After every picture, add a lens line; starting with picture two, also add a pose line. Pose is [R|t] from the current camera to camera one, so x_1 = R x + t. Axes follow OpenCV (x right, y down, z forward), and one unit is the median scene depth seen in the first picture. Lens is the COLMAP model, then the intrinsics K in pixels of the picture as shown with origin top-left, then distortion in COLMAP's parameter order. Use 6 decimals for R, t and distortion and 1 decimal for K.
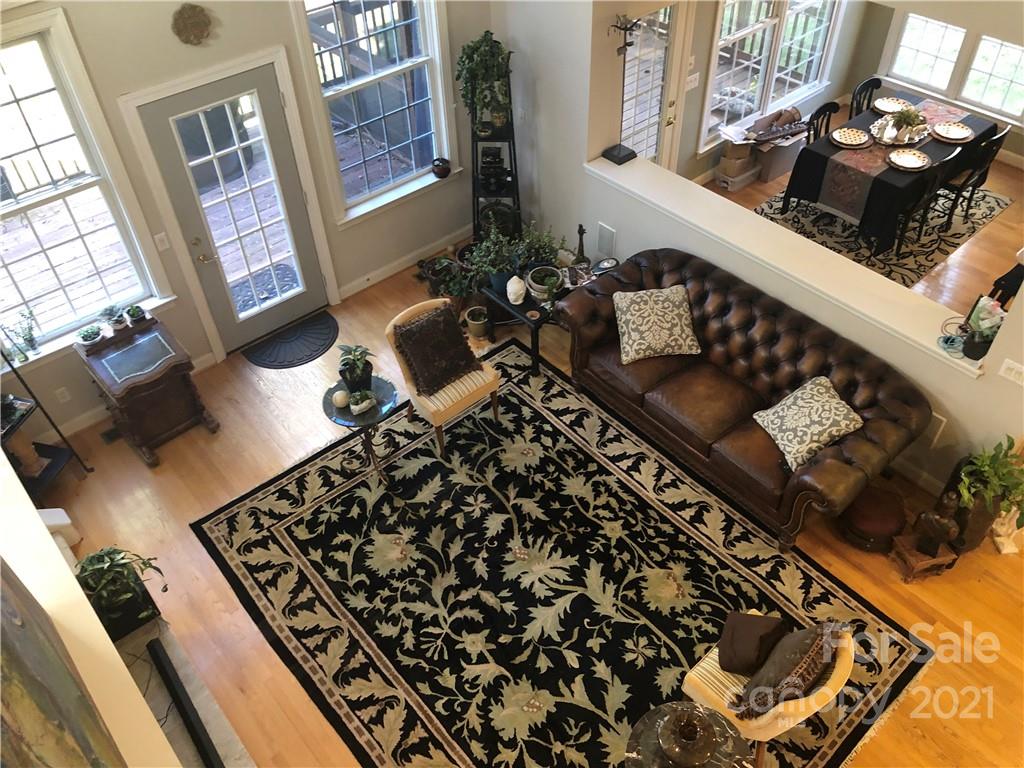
lens RADIAL K [[836.1, 0, 519.5], [0, 836.1, 362.2], [0, 0, 1]] dist [0.016789, -0.002536]
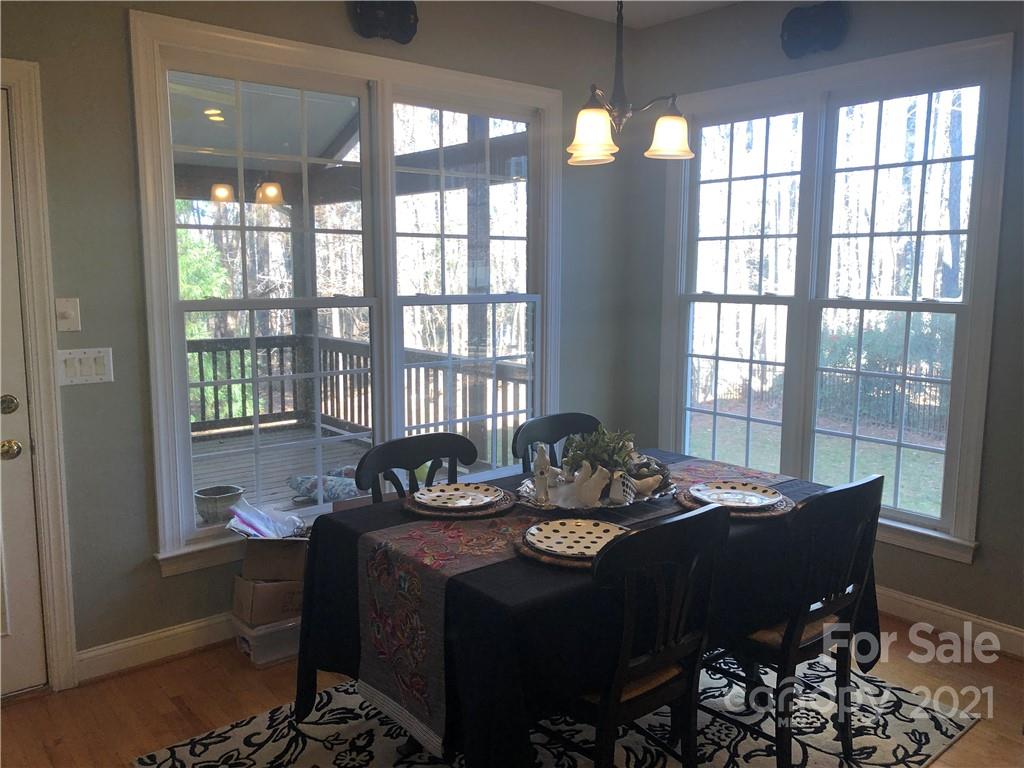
lens RADIAL K [[836.1, 0, 511.1], [0, 836.1, 383.1], [0, 0, 1]] dist [0.016789, -0.002536]
pose [[0.999227, 0.032083, -0.022725, 0.427588], [-0.039315, 0.811441, -0.583111, -0.098836], [-0.000268, 0.583553, 0.812075, 0.681921]]
